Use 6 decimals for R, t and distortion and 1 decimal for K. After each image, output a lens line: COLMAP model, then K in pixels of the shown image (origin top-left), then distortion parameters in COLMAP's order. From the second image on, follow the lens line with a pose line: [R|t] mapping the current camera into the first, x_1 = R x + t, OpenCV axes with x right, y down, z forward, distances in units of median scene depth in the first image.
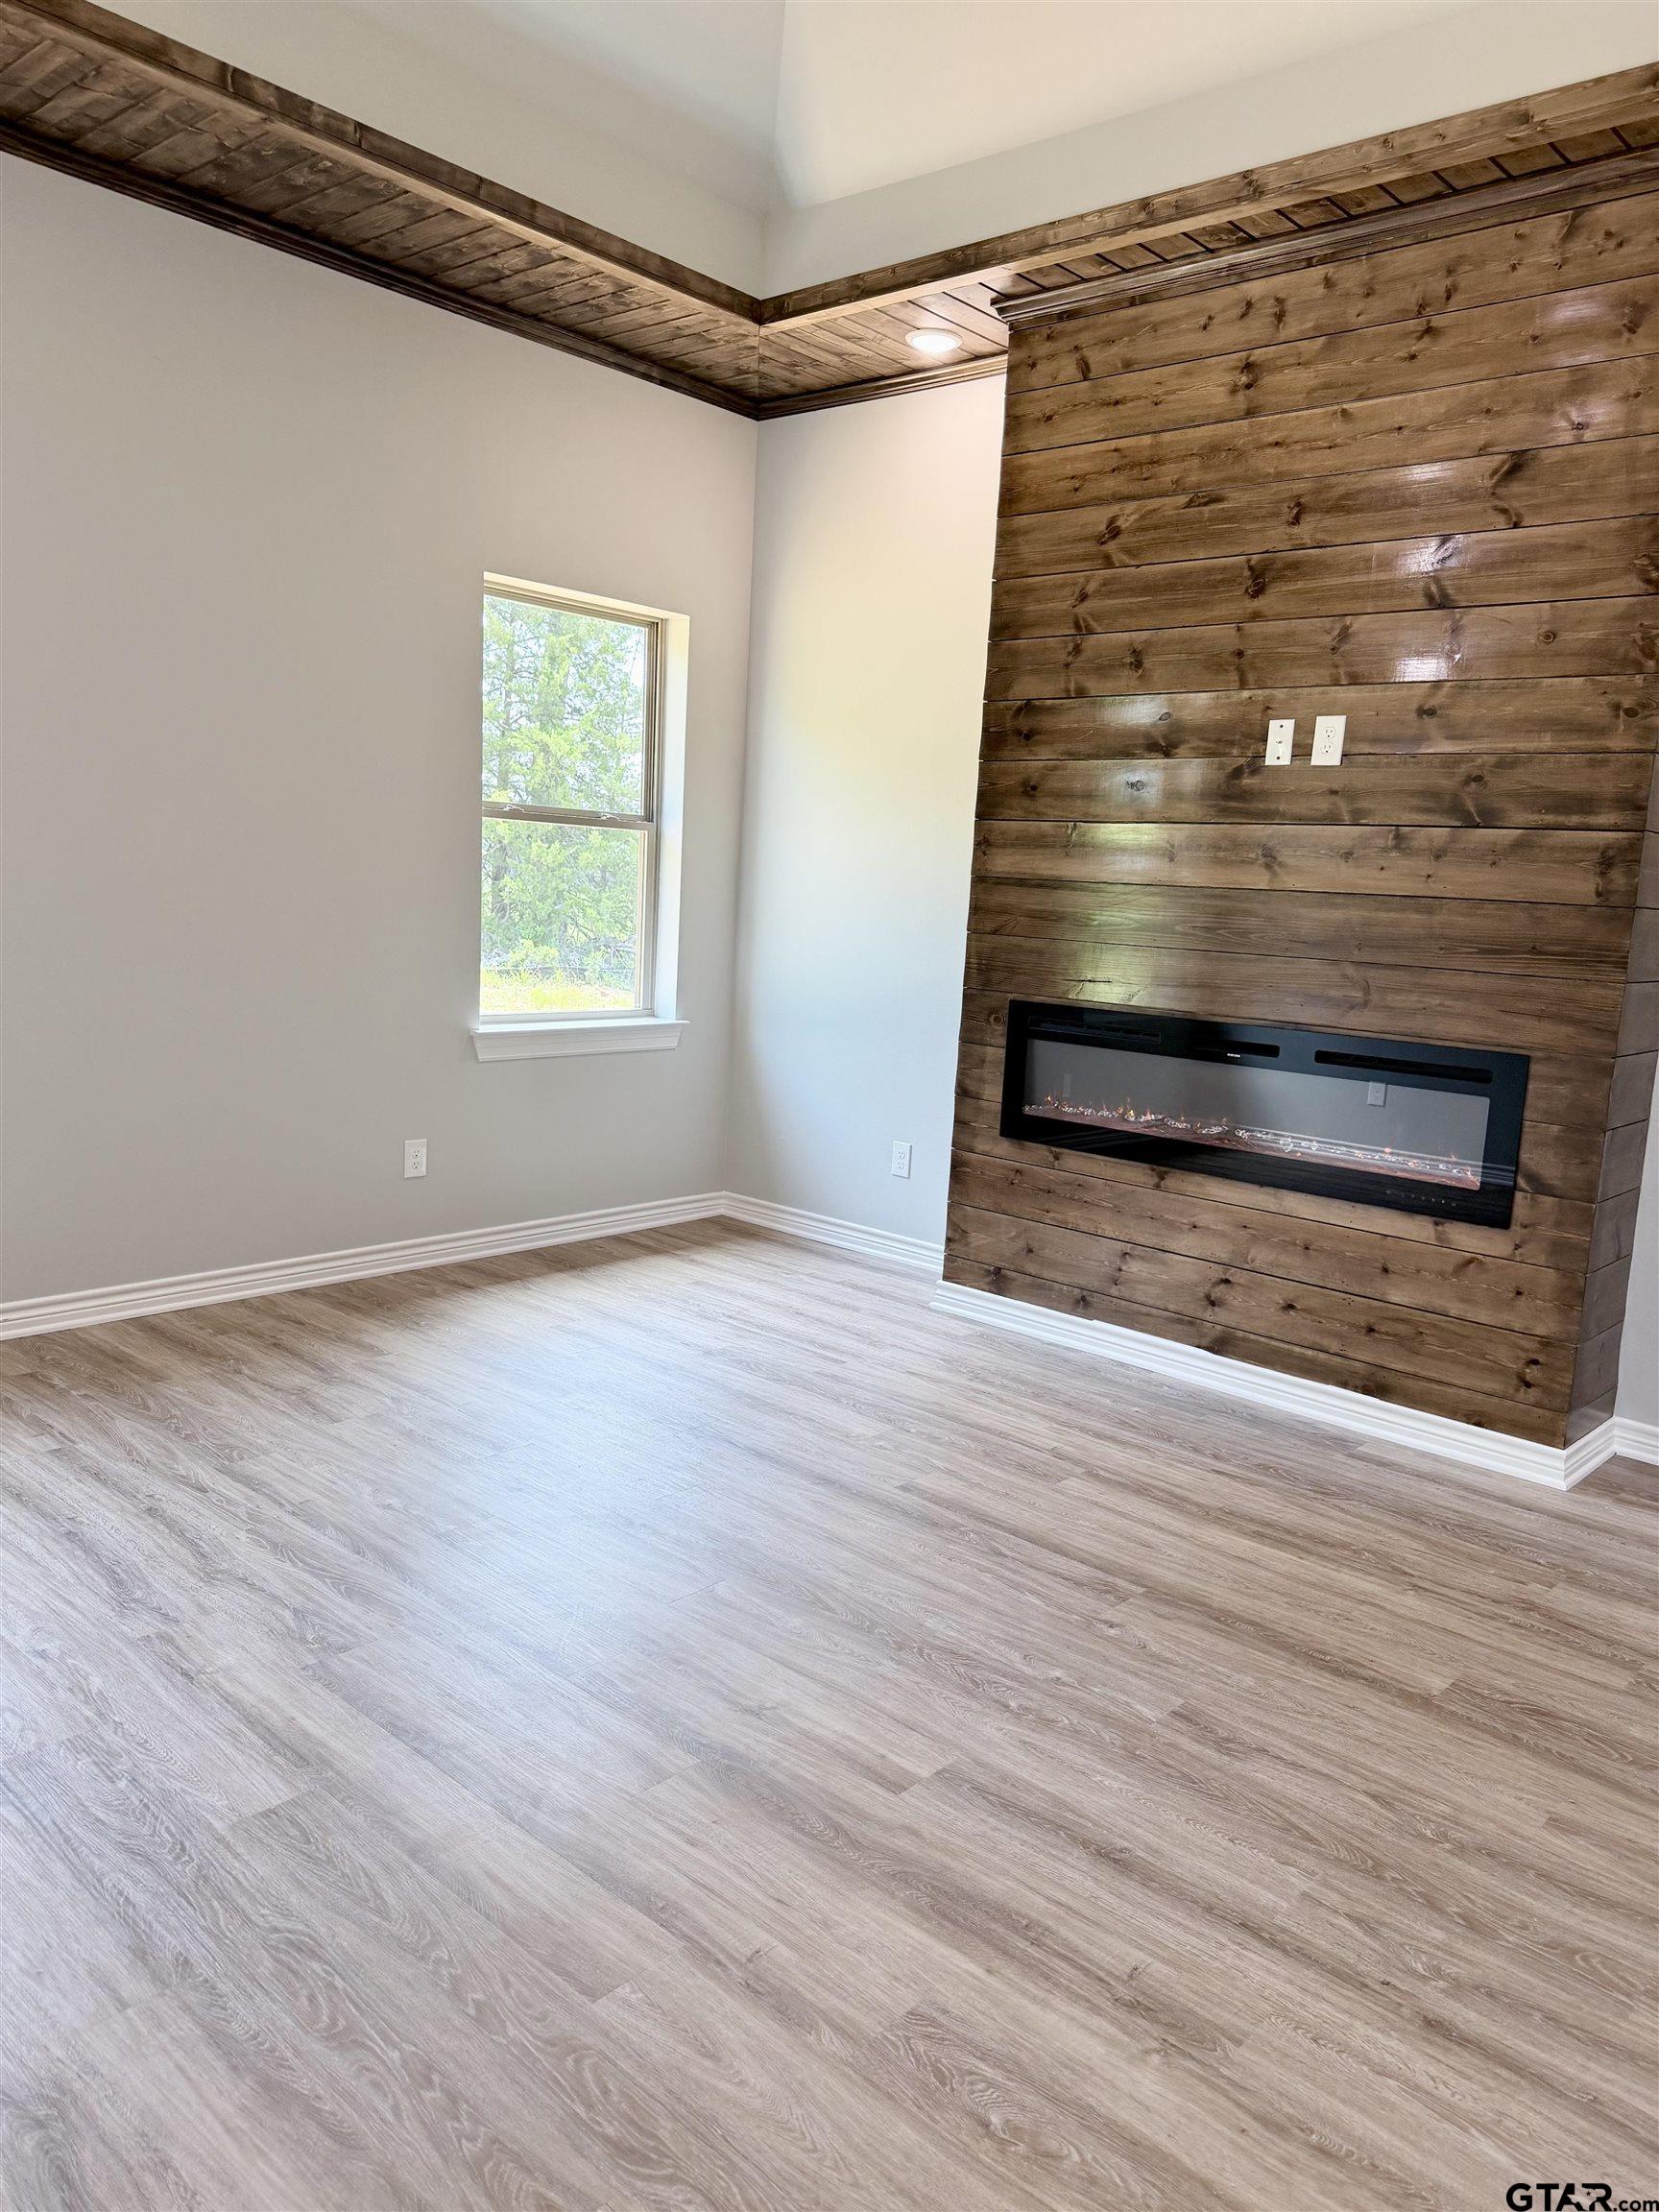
lens RADIAL K [[1558.5, 0, 798.5], [0, 1558.5, 1115.5], [0, 0, 1]] dist [0.025146, -0.027791]
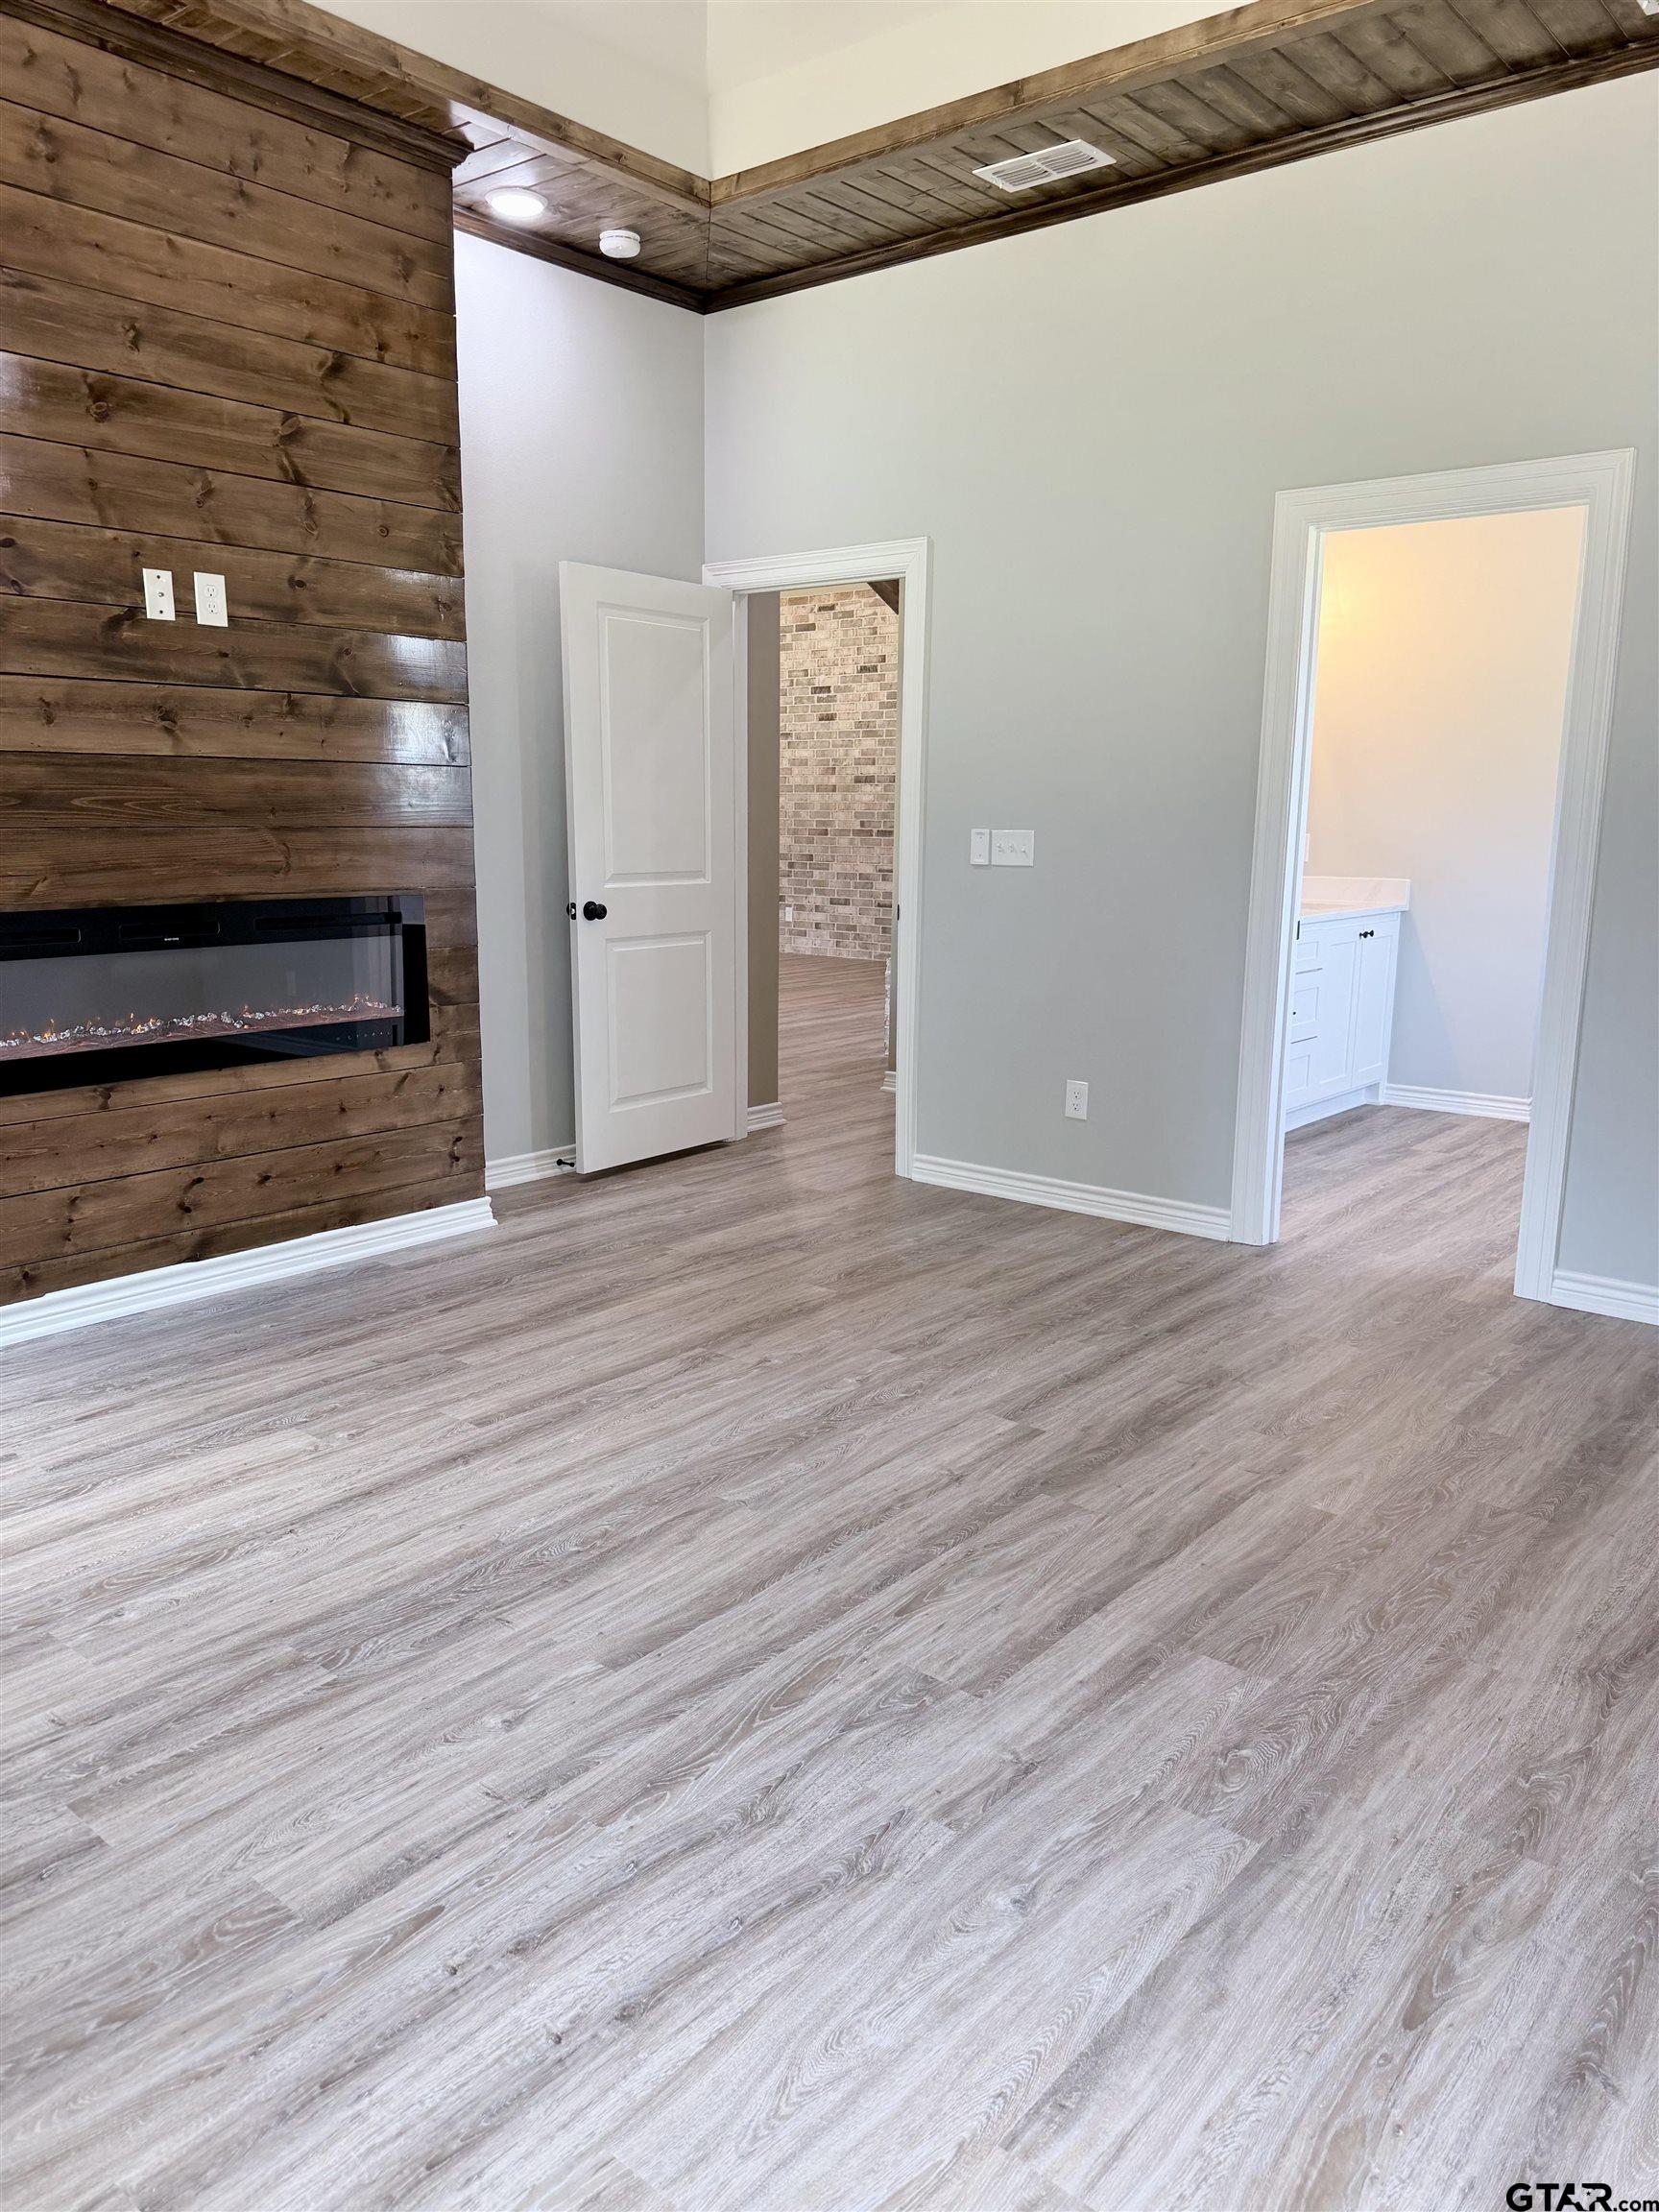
lens RADIAL K [[1562.3, 0, 831.0], [0, 1562.3, 1115.5], [0, 0, 1]] dist [0.109283, -0.171173]
pose [[-0.043250, -0.248820, 0.967584, -0.768033], [0.144277, 0.956782, 0.252491, -0.137335], [-0.988592, 0.150520, -0.005482, 0.729895]]
